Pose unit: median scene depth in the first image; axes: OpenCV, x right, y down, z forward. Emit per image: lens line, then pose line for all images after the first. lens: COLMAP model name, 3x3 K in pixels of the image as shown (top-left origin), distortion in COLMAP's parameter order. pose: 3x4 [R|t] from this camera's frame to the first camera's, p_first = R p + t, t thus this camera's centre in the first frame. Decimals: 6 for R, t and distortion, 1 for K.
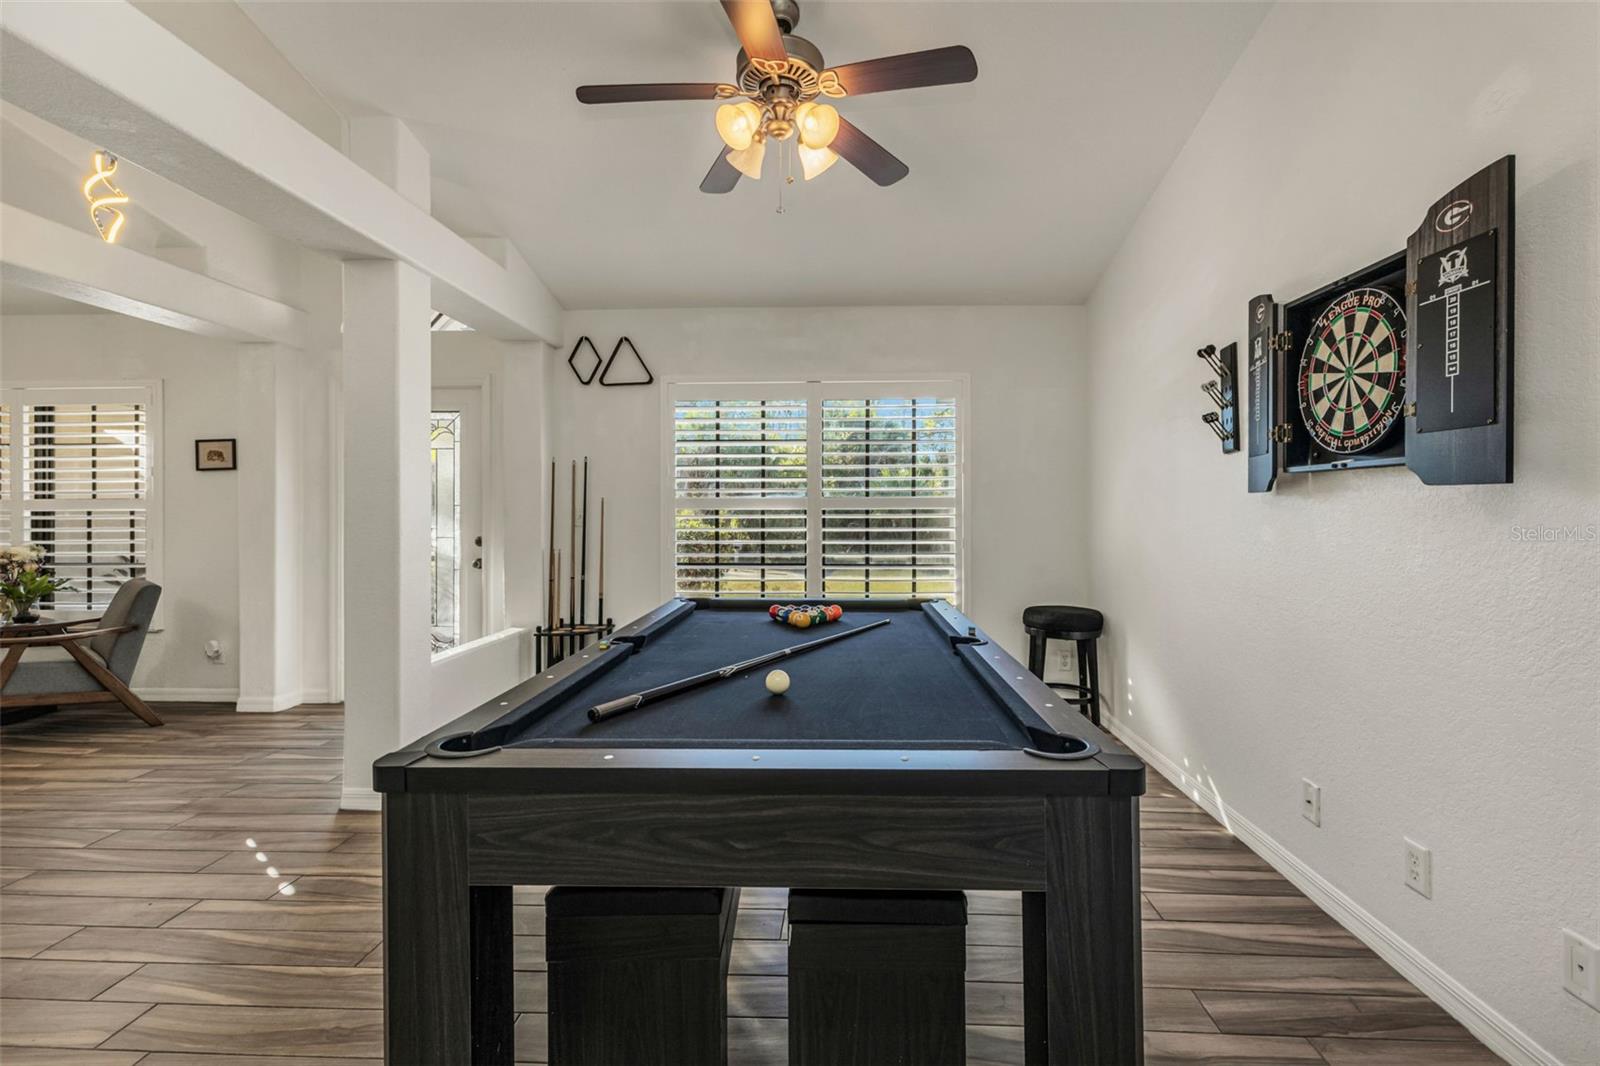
lens RADIAL K [[719.1, 0, 804.2], [0, 719.1, 520.5], [0, 0, 1]] dist [0.015665, 0.000402]
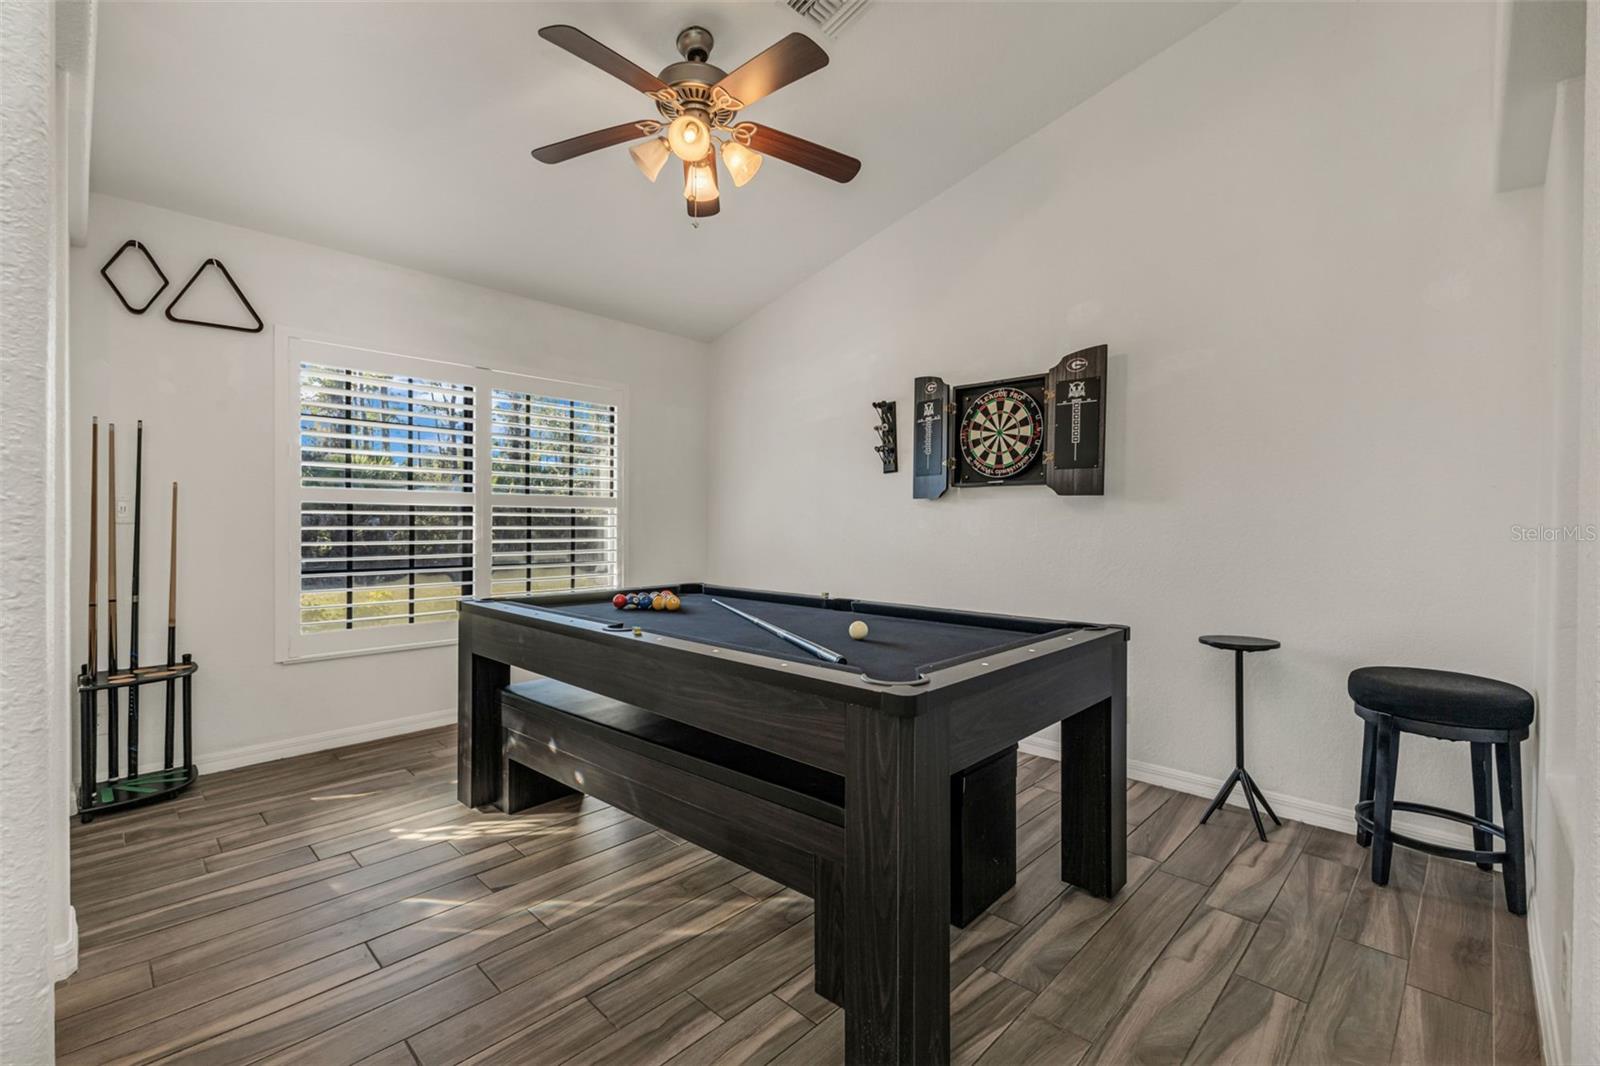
lens RADIAL K [[690.1, 0, 796.6], [0, 690.1, 527.9], [0, 0, 1]] dist [0.010871, -0.000134]
pose [[0.664024, -0.001233, 0.747710, -0.399963], [0.002364, 0.999997, -0.000450, 0.015001], [-0.747707, 0.002067, 0.664025, 0.109075]]
